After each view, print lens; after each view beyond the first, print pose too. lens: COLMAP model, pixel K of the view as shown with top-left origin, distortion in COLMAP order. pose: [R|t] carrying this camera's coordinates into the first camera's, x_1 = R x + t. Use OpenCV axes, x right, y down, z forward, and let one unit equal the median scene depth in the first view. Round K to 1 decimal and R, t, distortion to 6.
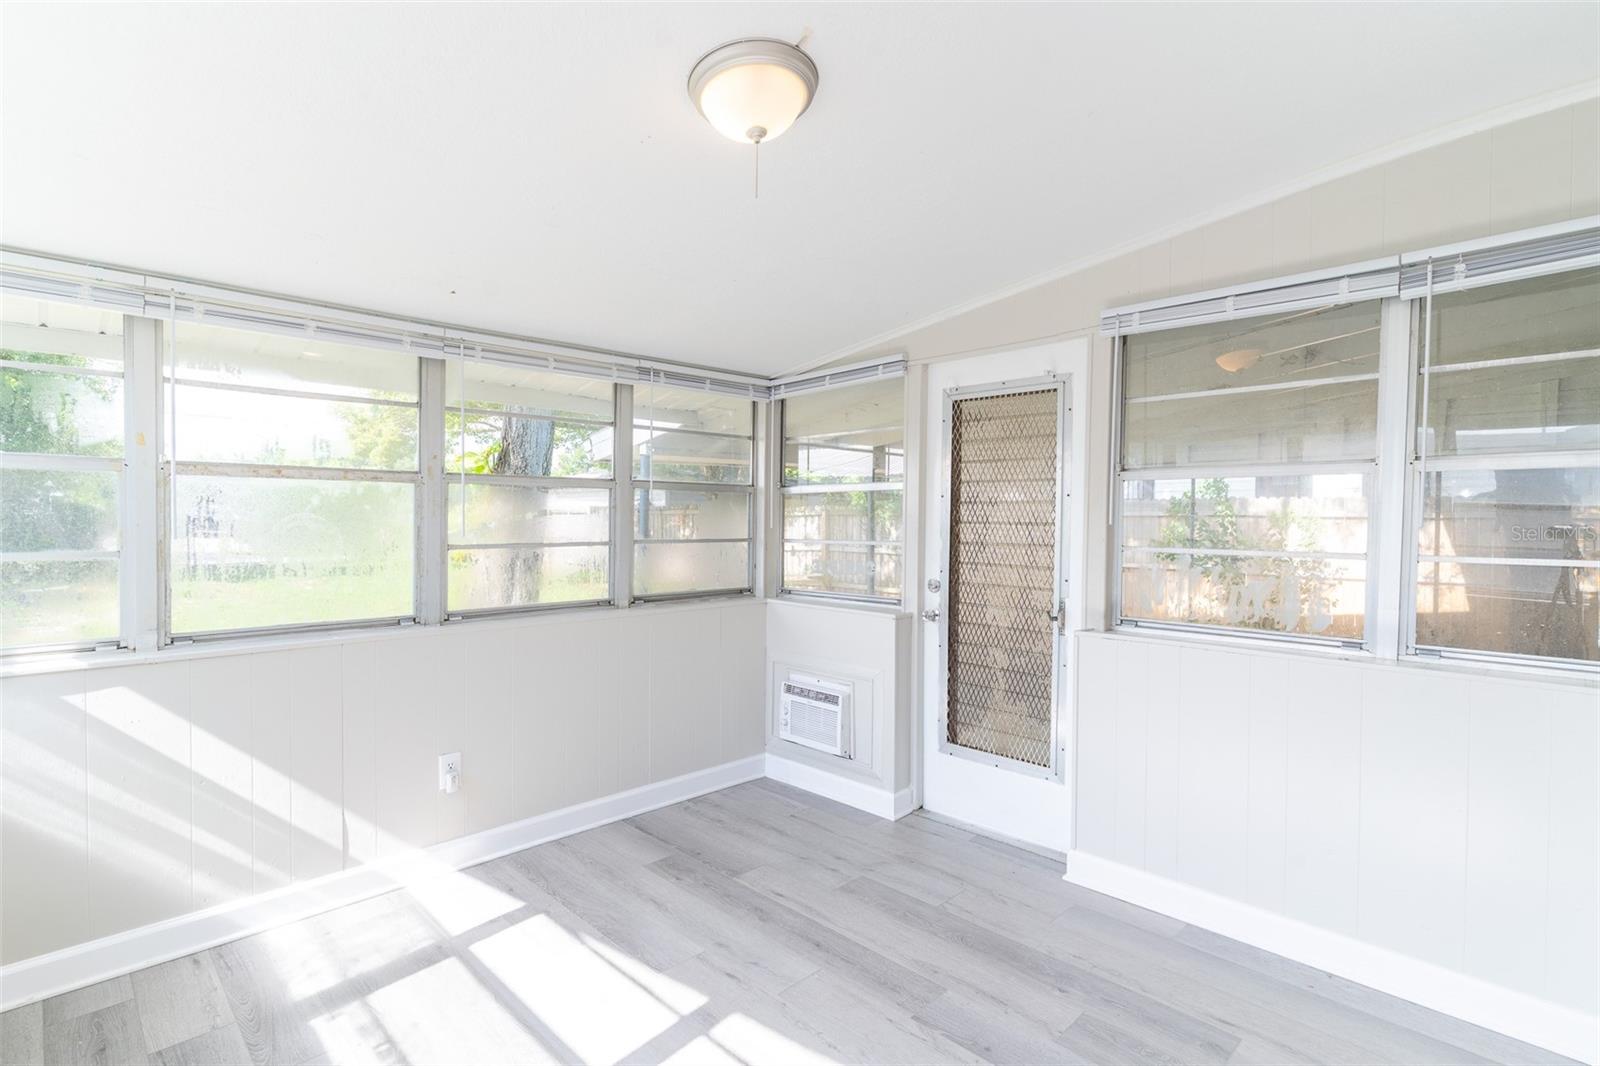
lens RADIAL K [[763.9, 0, 801.7], [0, 763.9, 524.5], [0, 0, 1]] dist [0.003799, 0.001682]
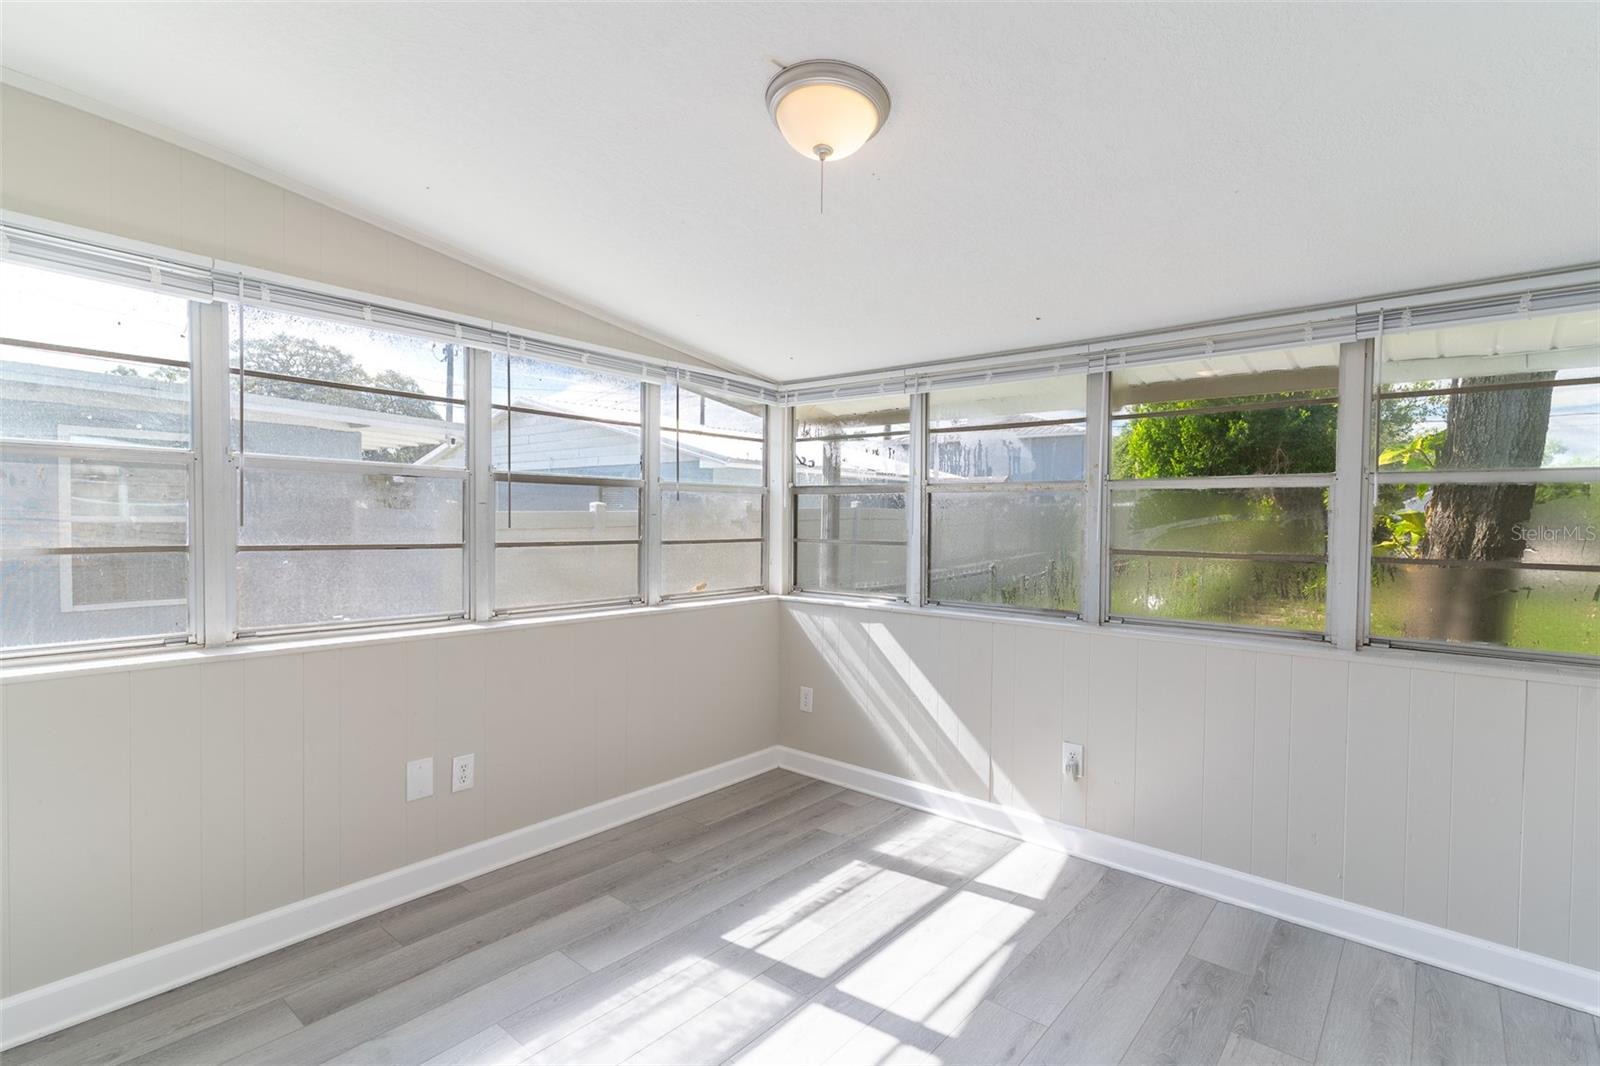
lens RADIAL K [[763.9, 0, 802.4], [0, 763.9, 540.3], [0, 0, 1]] dist [0.003799, 0.001682]
pose [[0.090875, 0.022932, -0.995598, 0.661933], [-0.021593, 0.999545, 0.021052, 0.000332], [0.995628, 0.019585, 0.091329, 0.613974]]
